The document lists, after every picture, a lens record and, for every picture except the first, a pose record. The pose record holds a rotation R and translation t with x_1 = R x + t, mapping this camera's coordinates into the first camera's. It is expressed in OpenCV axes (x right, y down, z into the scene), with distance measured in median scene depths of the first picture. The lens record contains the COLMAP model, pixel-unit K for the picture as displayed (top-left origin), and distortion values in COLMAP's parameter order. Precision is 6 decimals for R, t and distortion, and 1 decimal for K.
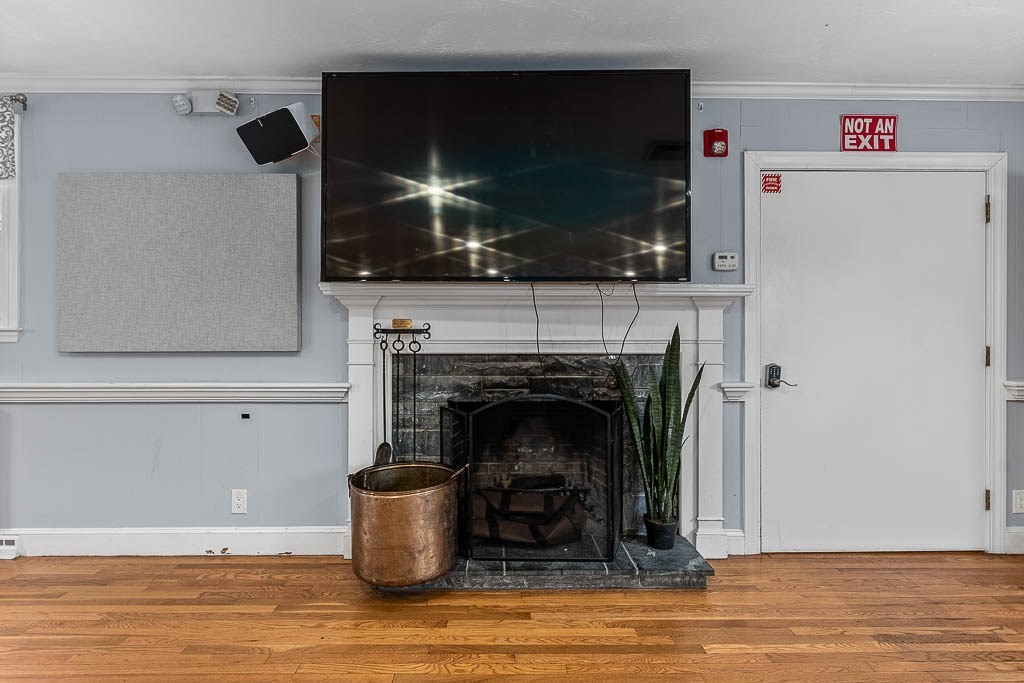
lens RADIAL K [[509.9, 0, 506.9], [0, 509.9, 336.1], [0, 0, 1]] dist [0.025830, 0.000312]
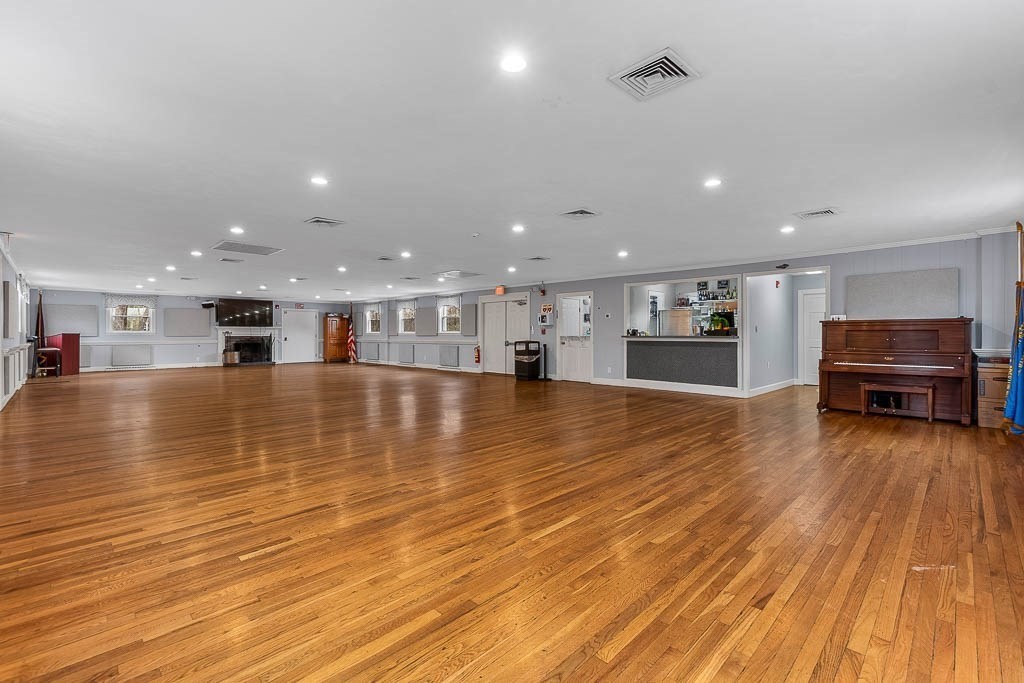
lens RADIAL K [[445.2, 0, 521.2], [0, 445.2, 341.3], [0, 0, 1]] dist [-0.008273, -0.001262]
pose [[0.708161, -0.012680, 0.705937, -1.594836], [0.005276, 0.999906, 0.012668, 0.047459], [-0.706031, -0.005247, 0.708161, -5.934306]]
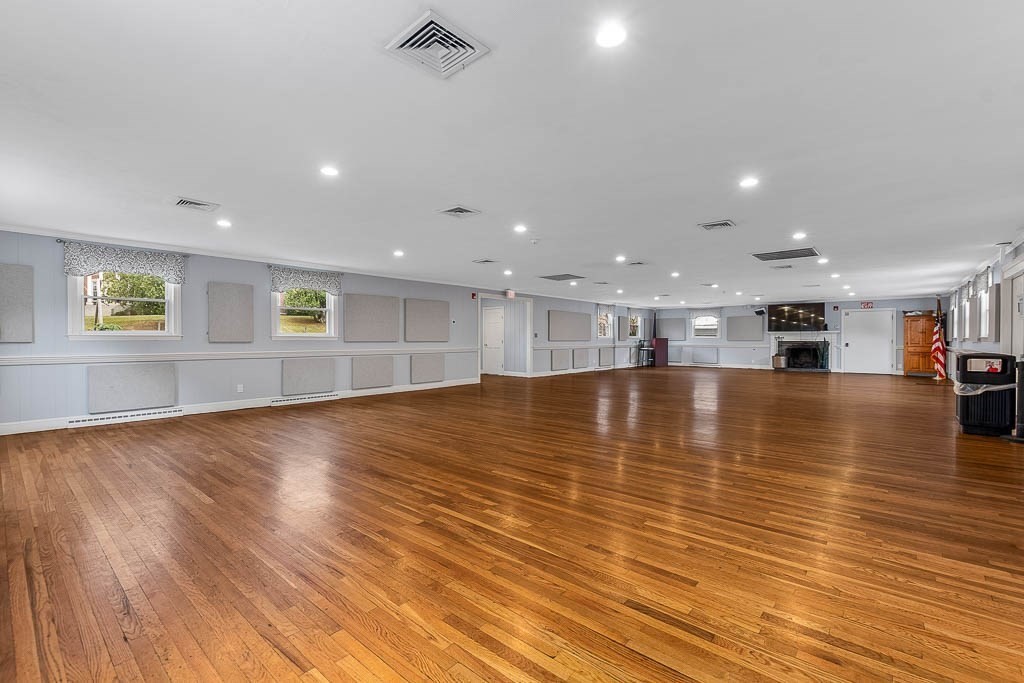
lens RADIAL K [[445.2, 0, 506.6], [0, 445.2, 337.5], [0, 0, 1]] dist [-0.008273, -0.001262]
pose [[0.748670, -0.001073, -0.662942, 1.021953], [-0.004649, 0.999966, -0.006869, 0.046277], [0.662926, 0.008224, 0.748640, -5.992463]]
